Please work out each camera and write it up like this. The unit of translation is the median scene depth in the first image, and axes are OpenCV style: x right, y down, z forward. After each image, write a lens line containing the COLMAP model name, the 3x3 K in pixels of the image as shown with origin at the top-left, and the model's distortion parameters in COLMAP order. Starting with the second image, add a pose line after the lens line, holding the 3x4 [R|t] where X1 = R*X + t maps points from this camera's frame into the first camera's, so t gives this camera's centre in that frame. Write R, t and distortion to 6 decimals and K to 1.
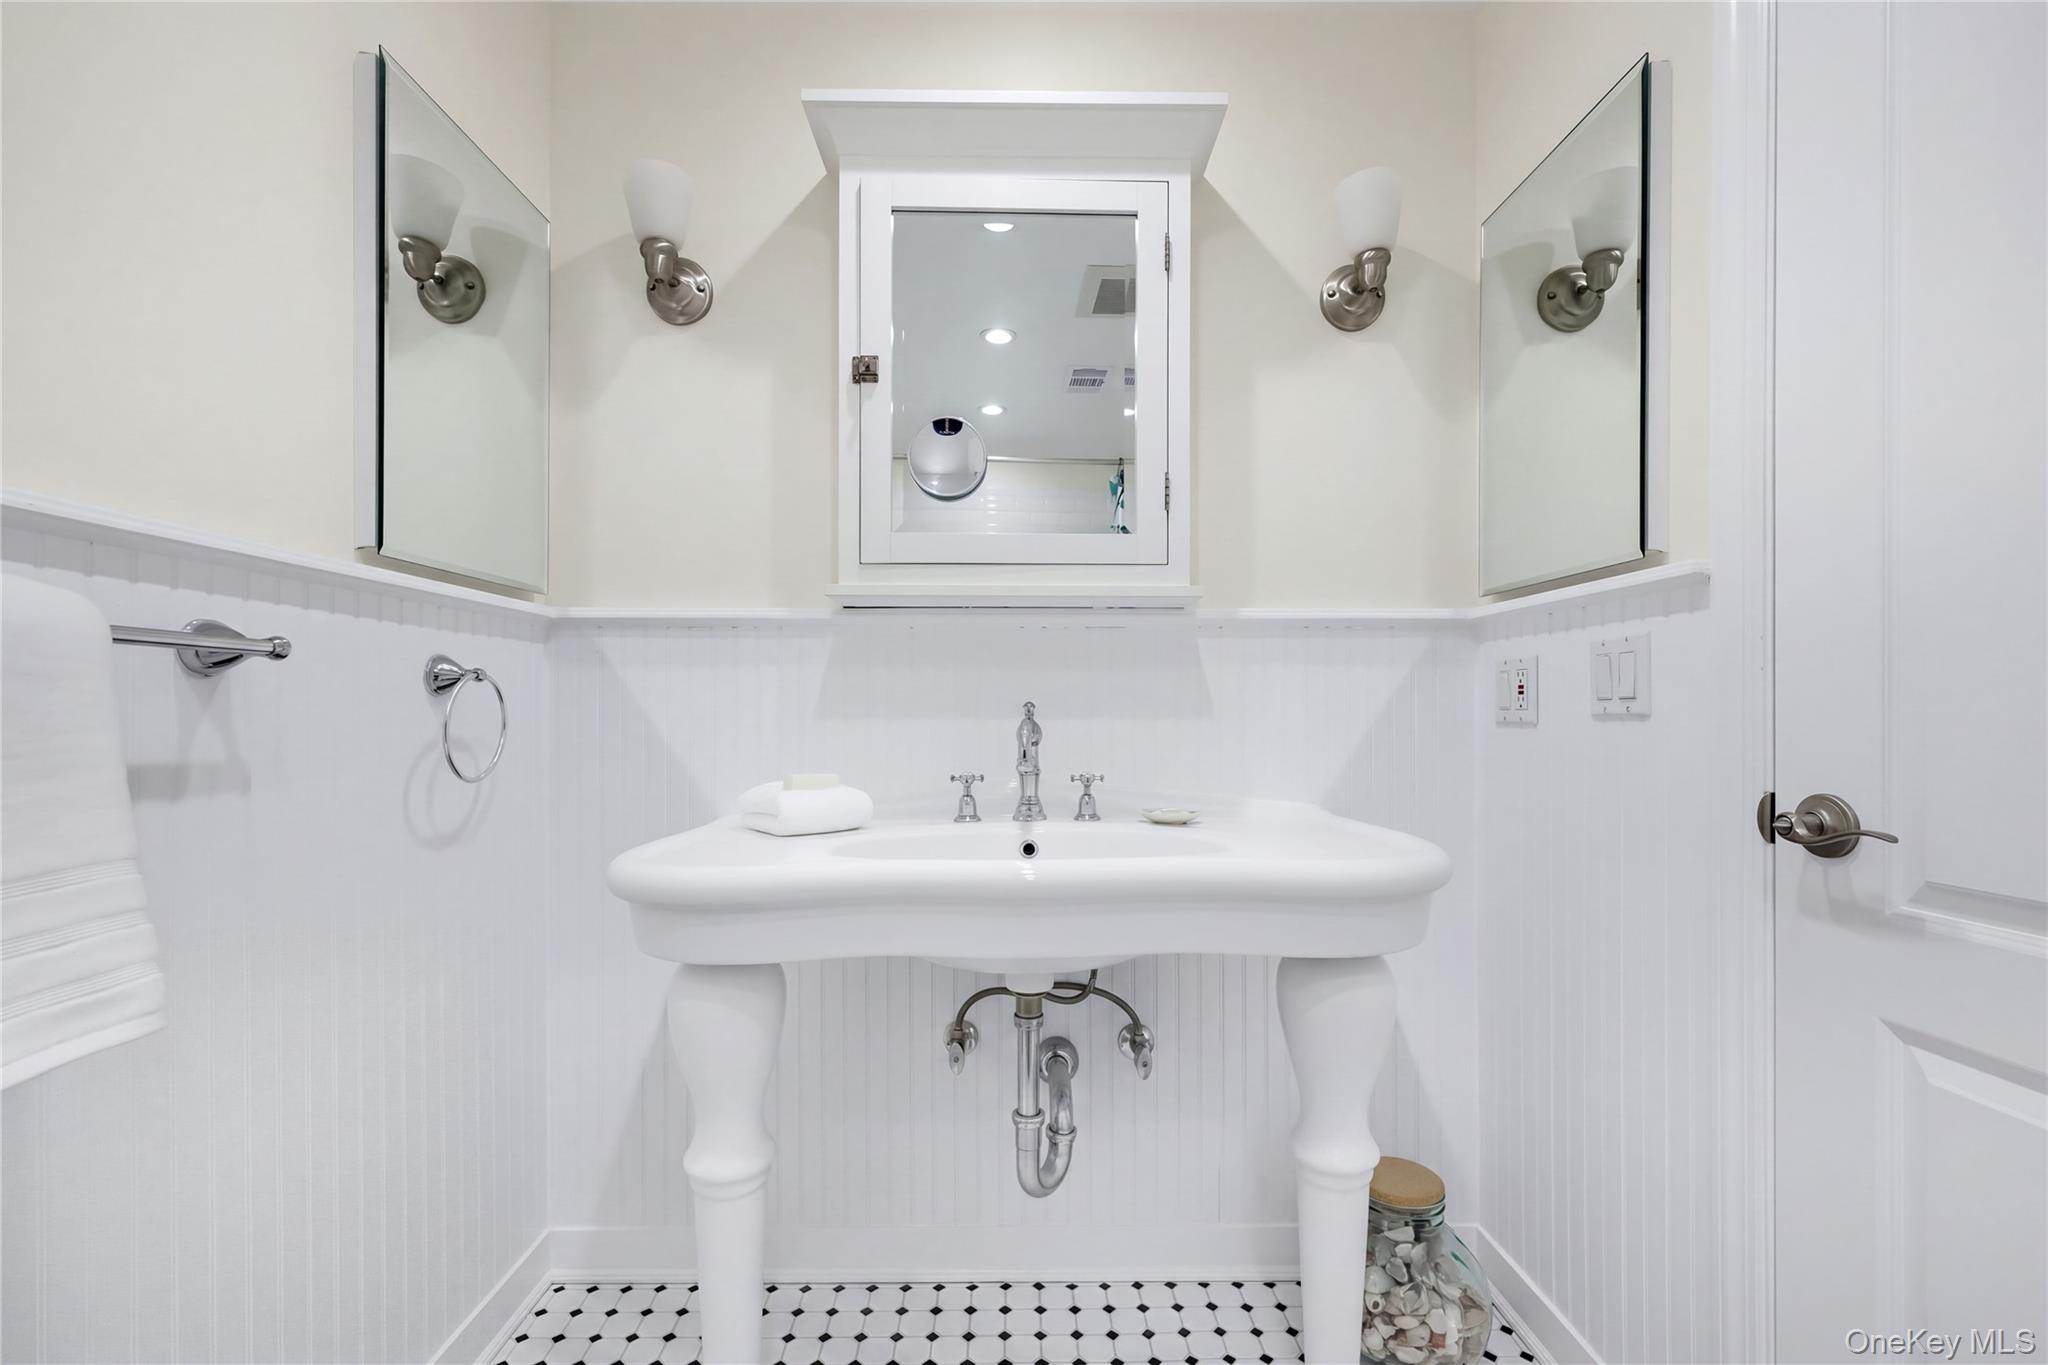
lens RADIAL K [[796.9, 0, 1020.4], [0, 796.9, 709.4], [0, 0, 1]] dist [-0.000445, -0.000023]
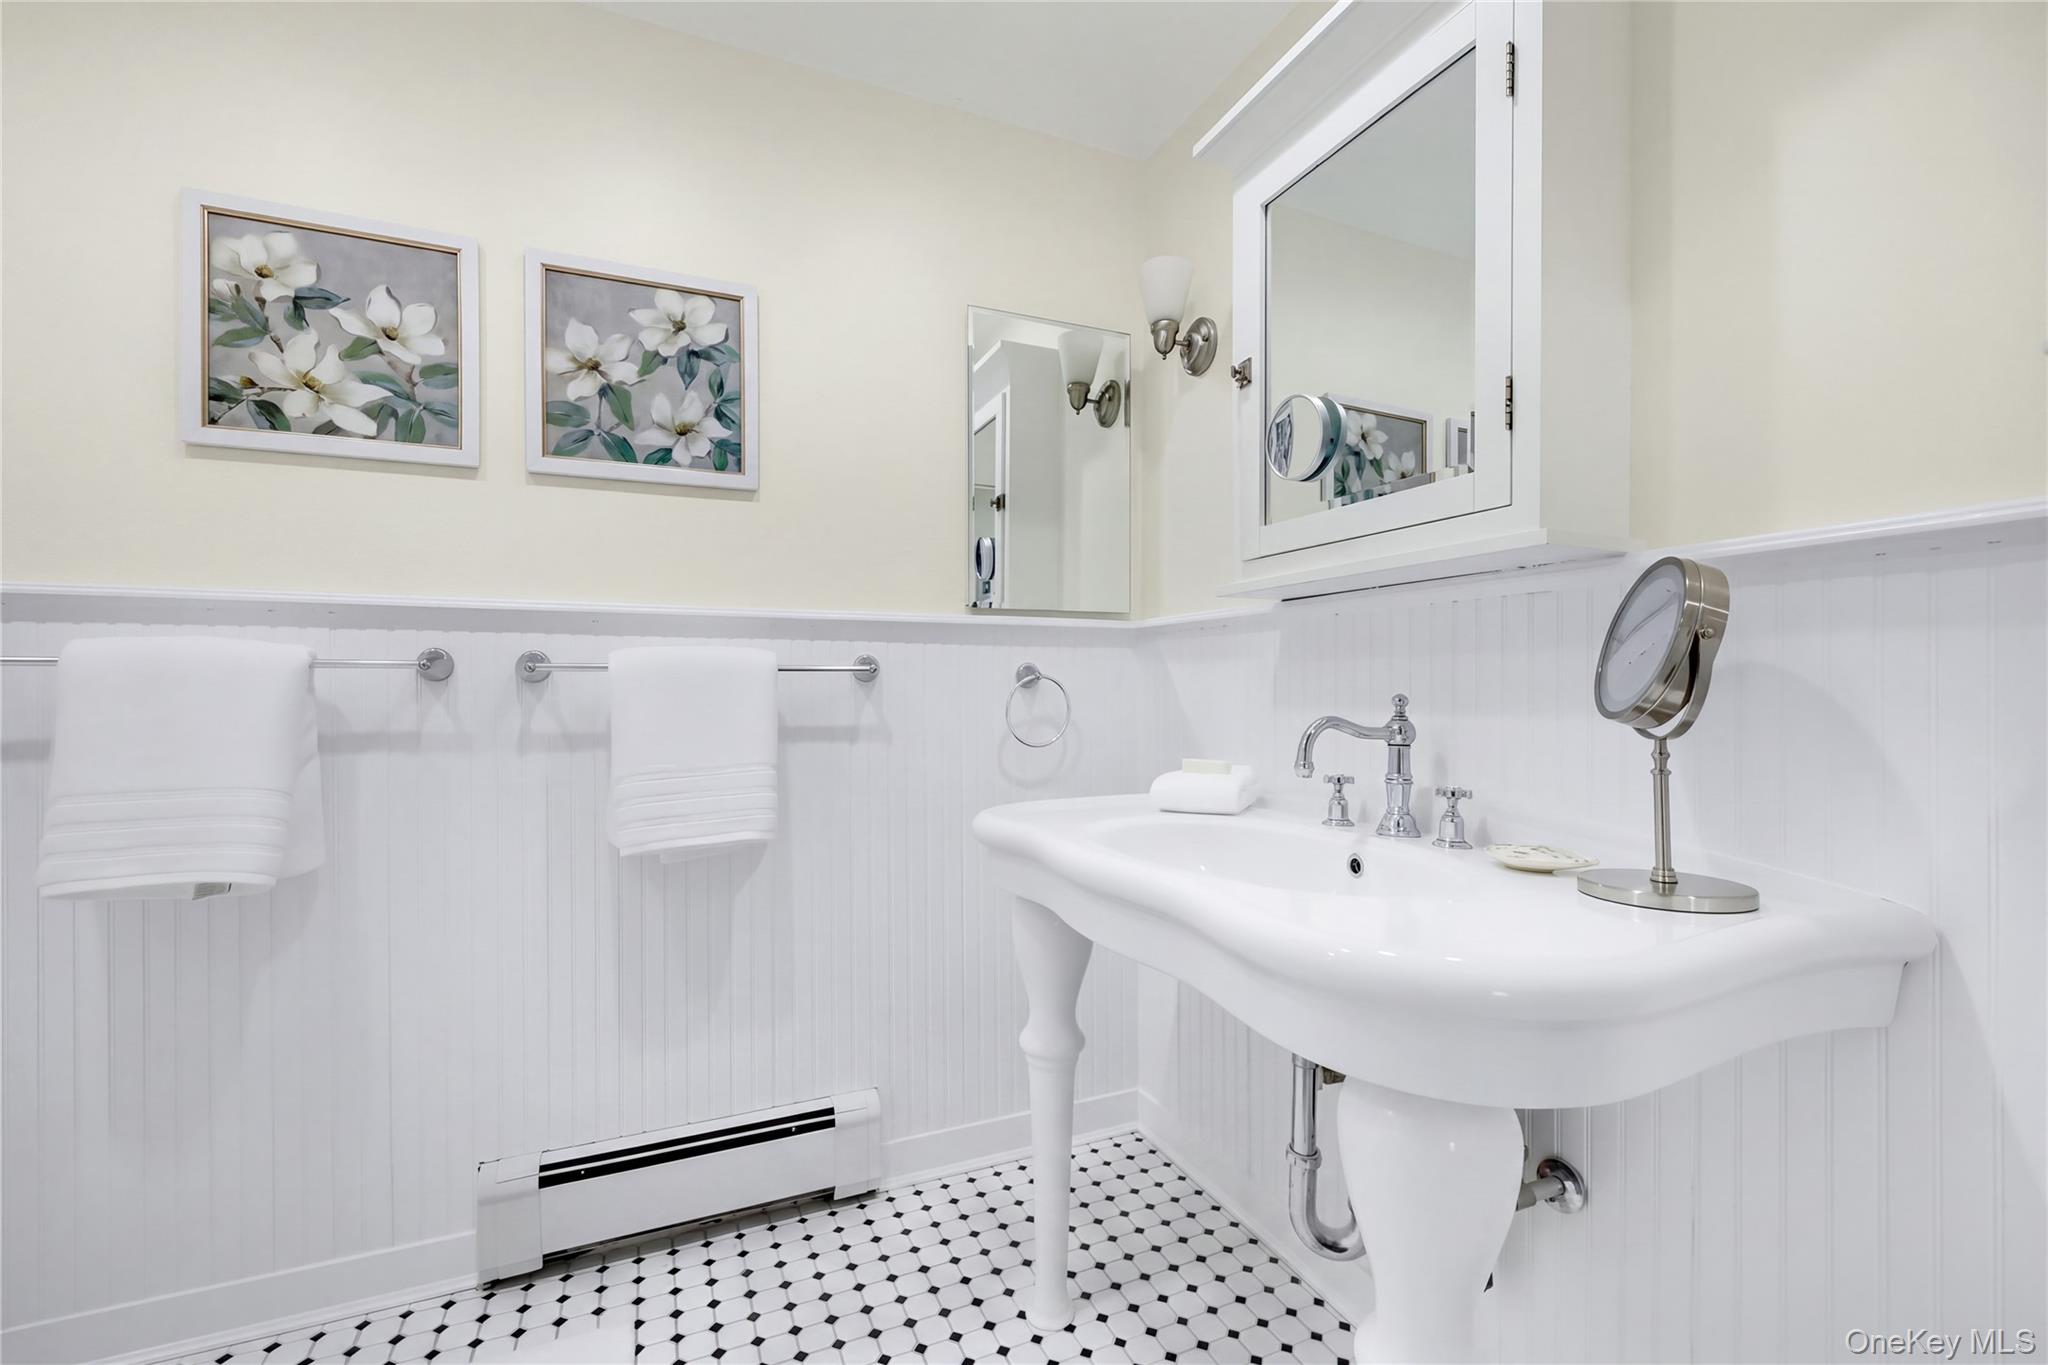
lens RADIAL K [[823.0, 0, 1023.3], [0, 823.0, 684.9], [0, 0, 1]] dist [0.000087, 0.000056]
pose [[0.428603, -0.005716, -0.903475, 0.632884], [-0.000932, 0.999977, -0.006769, -0.014061], [0.903492, 0.003743, 0.428588, 0.270753]]
